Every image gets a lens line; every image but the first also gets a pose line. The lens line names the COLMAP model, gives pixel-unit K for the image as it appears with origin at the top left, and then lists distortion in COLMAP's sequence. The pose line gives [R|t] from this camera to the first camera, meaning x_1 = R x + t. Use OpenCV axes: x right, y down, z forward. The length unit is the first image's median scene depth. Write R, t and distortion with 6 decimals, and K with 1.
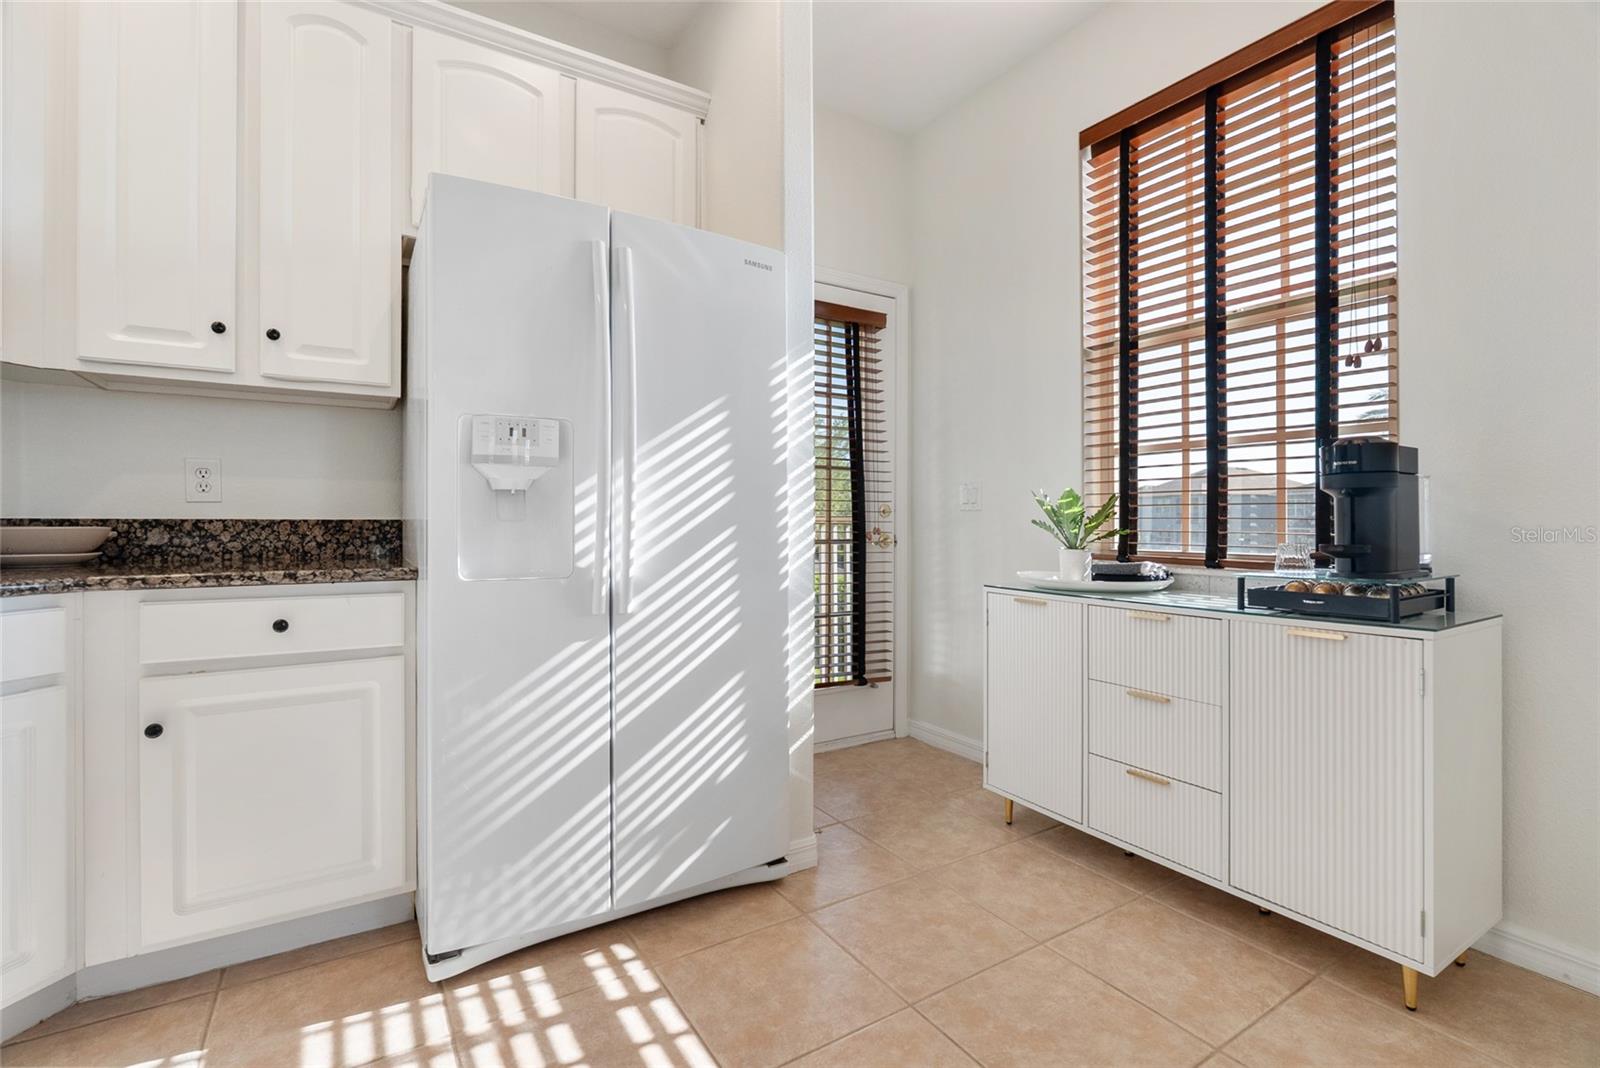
lens RADIAL K [[718.4, 0, 793.5], [0, 718.4, 519.7], [0, 0, 1]] dist [-0.004990, 0.000894]
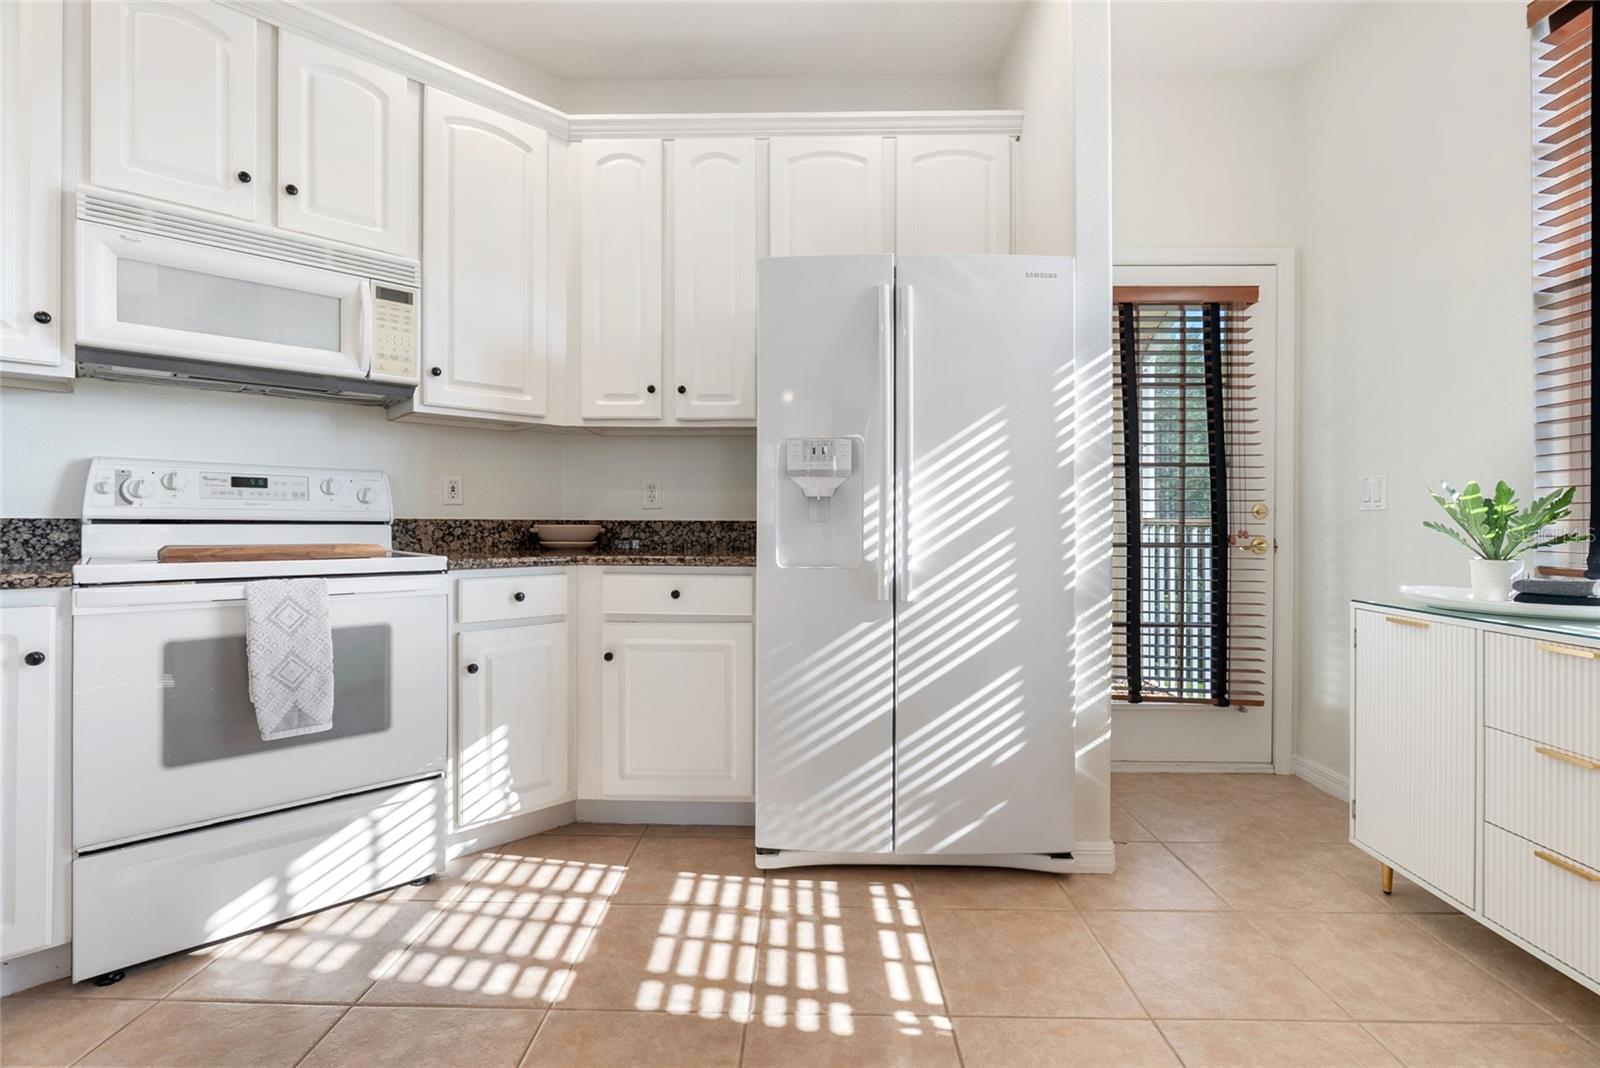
lens RADIAL K [[718.4, 0, 797.2], [0, 718.4, 524.3], [0, 0, 1]] dist [-0.004990, 0.000894]
pose [[0.838351, 0.003386, -0.545120, 0.244366], [-0.001269, 0.999990, 0.004261, 0.000817], [0.545129, -0.002880, 0.838347, -0.066783]]
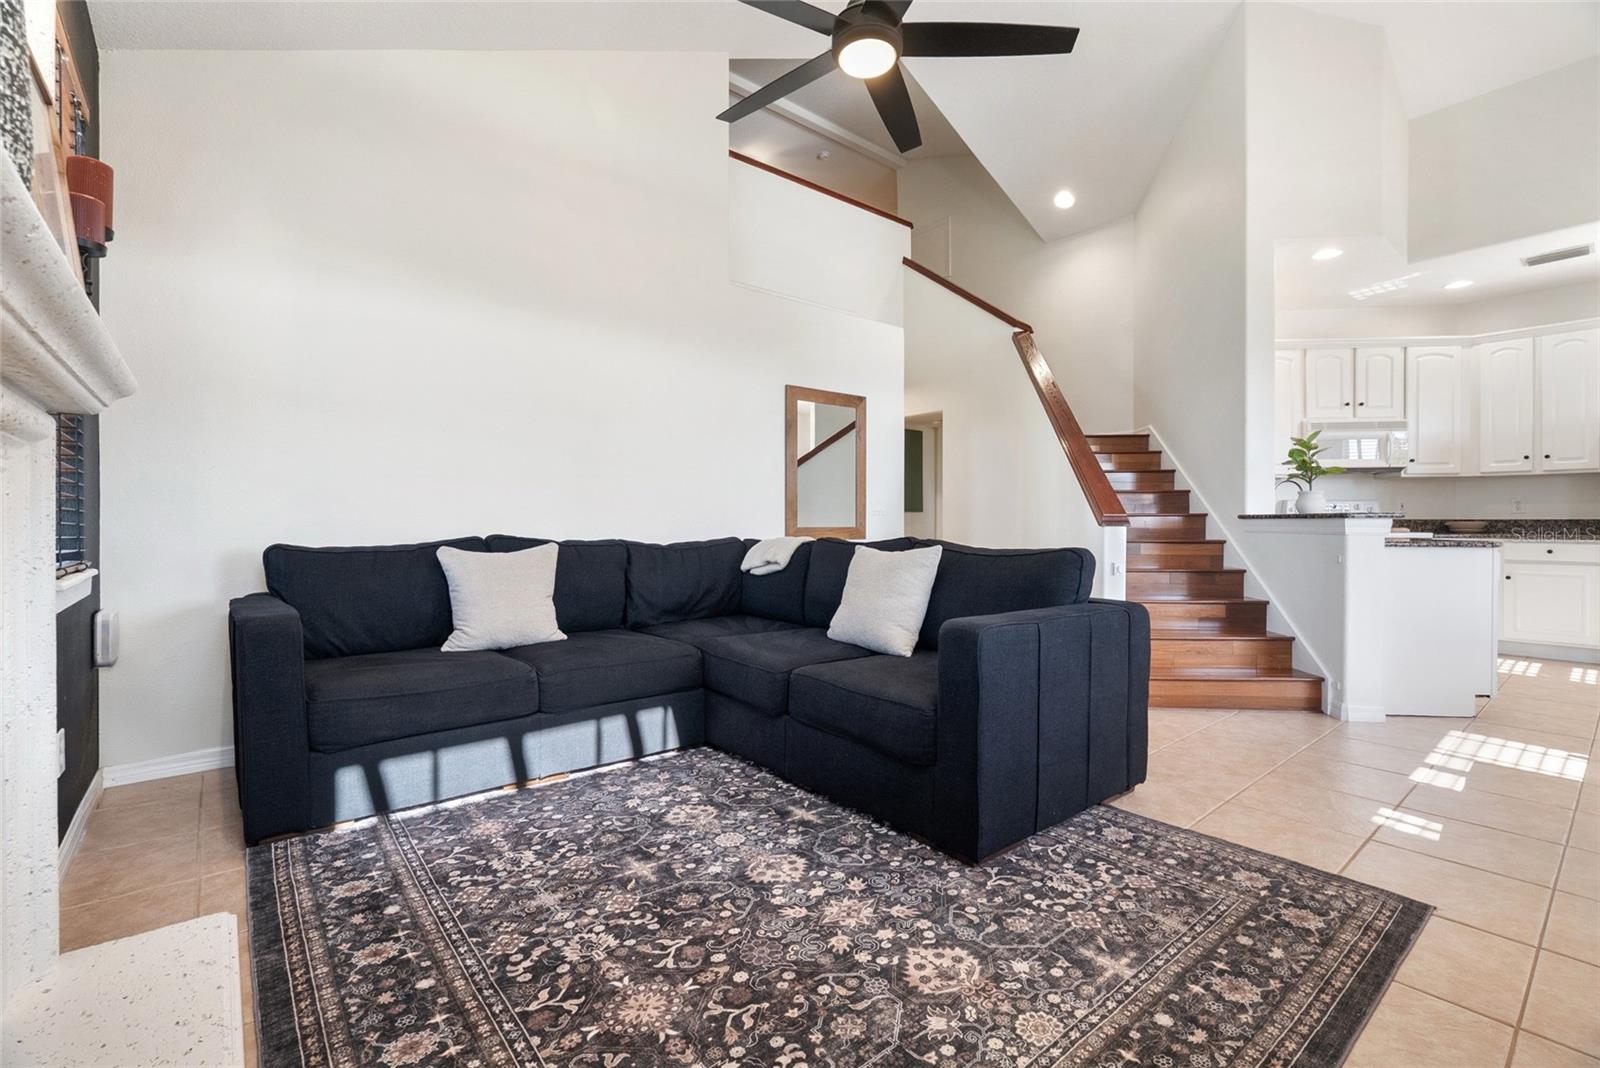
lens RADIAL K [[722.7, 0, 785.7], [0, 722.7, 529.3], [0, 0, 1]] dist [-0.010036, 0.002810]
pose [[0.133654, 0.009462, -0.990983, 1.830652], [0.003202, 0.999945, 0.009979, 0.001450], [0.991023, -0.004507, 0.133616, -2.569698]]
